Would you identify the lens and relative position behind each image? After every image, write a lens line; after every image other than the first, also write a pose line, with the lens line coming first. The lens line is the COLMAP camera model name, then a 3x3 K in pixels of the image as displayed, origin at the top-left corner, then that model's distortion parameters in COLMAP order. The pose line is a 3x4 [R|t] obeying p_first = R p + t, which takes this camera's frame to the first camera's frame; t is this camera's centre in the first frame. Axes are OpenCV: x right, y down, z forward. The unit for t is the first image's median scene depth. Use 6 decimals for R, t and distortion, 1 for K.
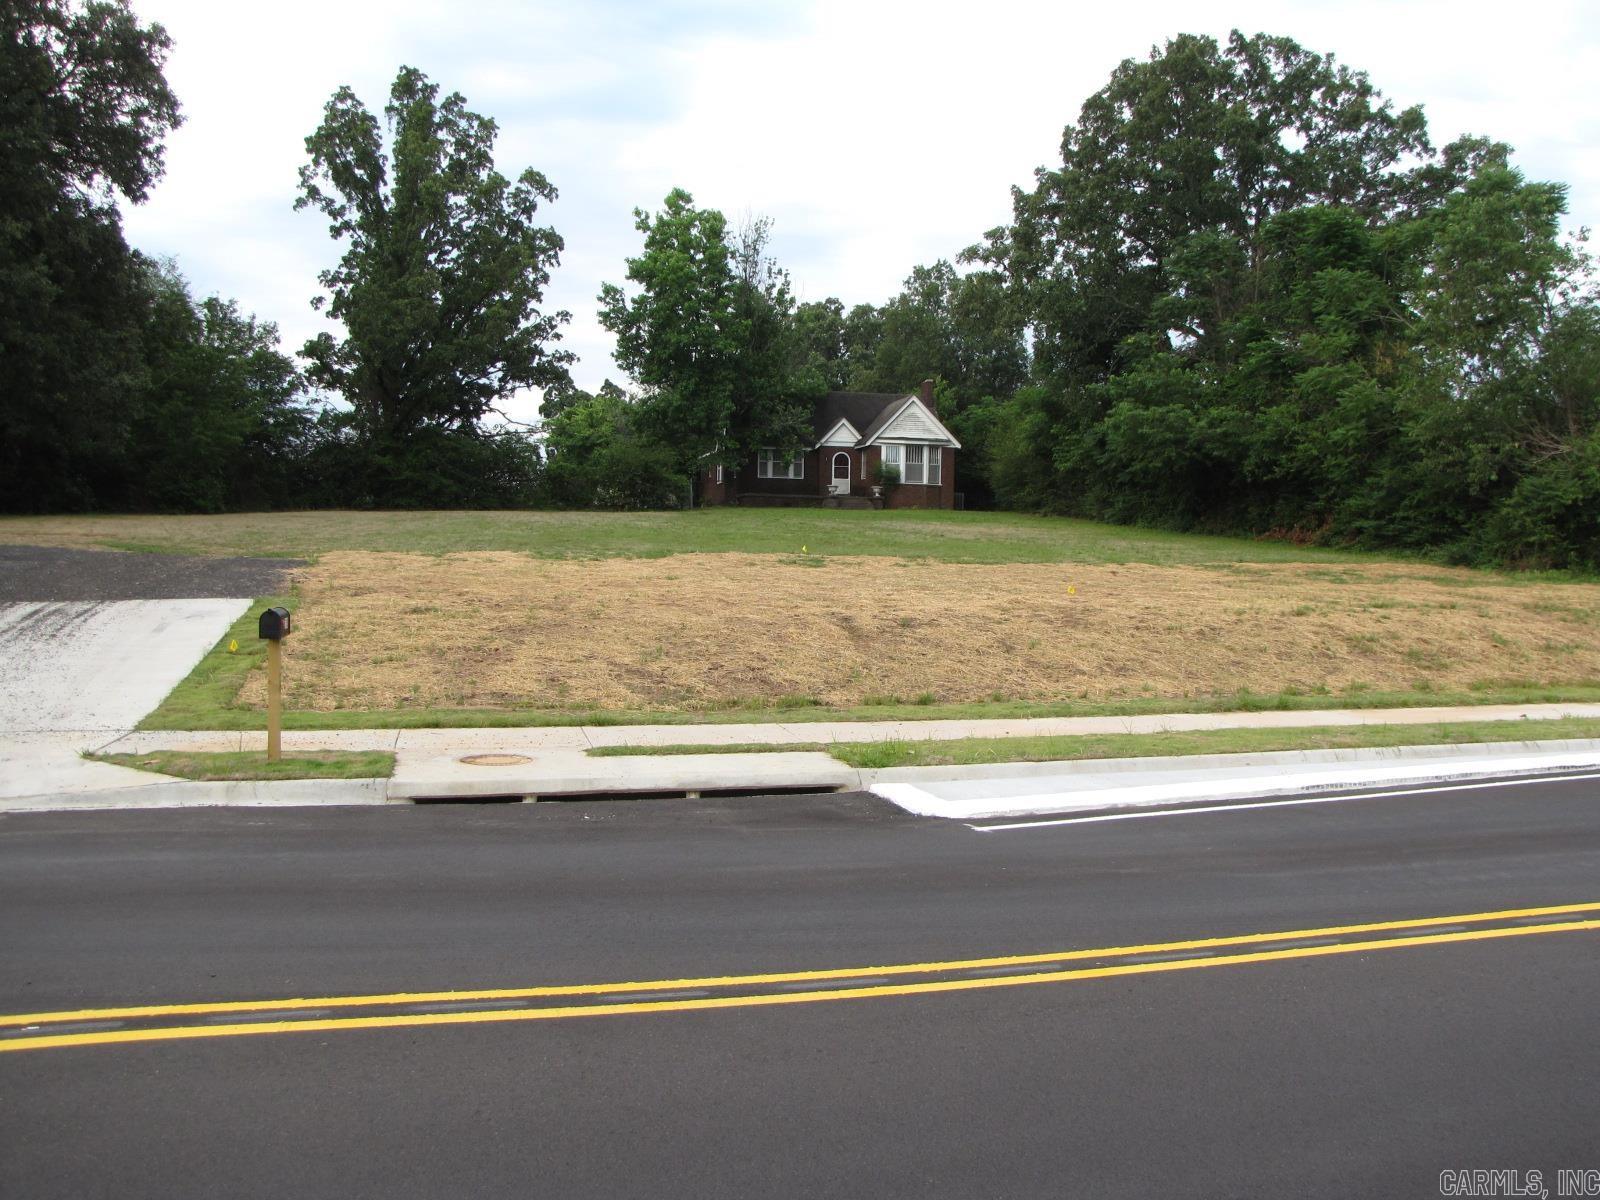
lens RADIAL K [[1365.0, 0, 827.9], [0, 1365.0, 553.2], [0, 0, 1]] dist [-0.177926, 0.172296]
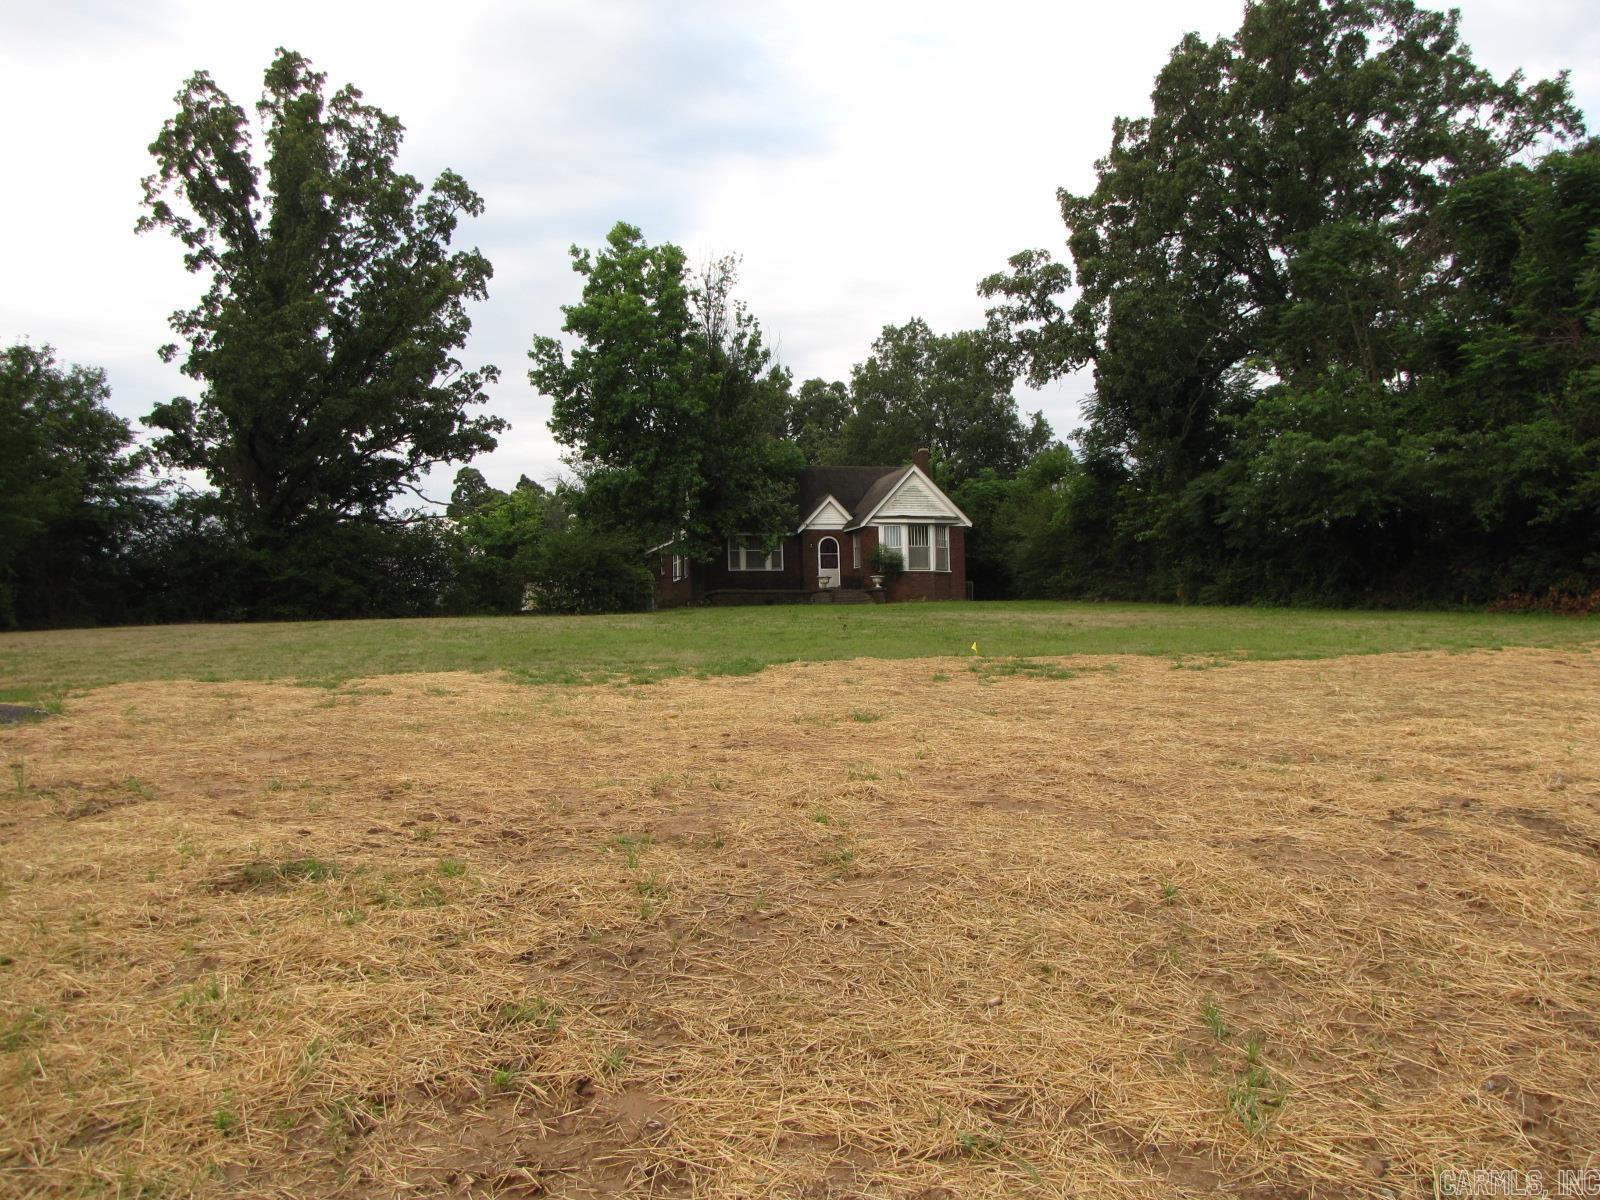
lens RADIAL K [[1365.0, 0, 827.9], [0, 1365.0, 553.2], [0, 0, 1]] dist [-0.177926, 0.172296]
pose [[0.996717, -0.035161, 0.072930, -0.060895], [0.040772, 0.996202, -0.076939, -0.000599], [-0.069948, 0.079660, 0.994365, 0.213885]]
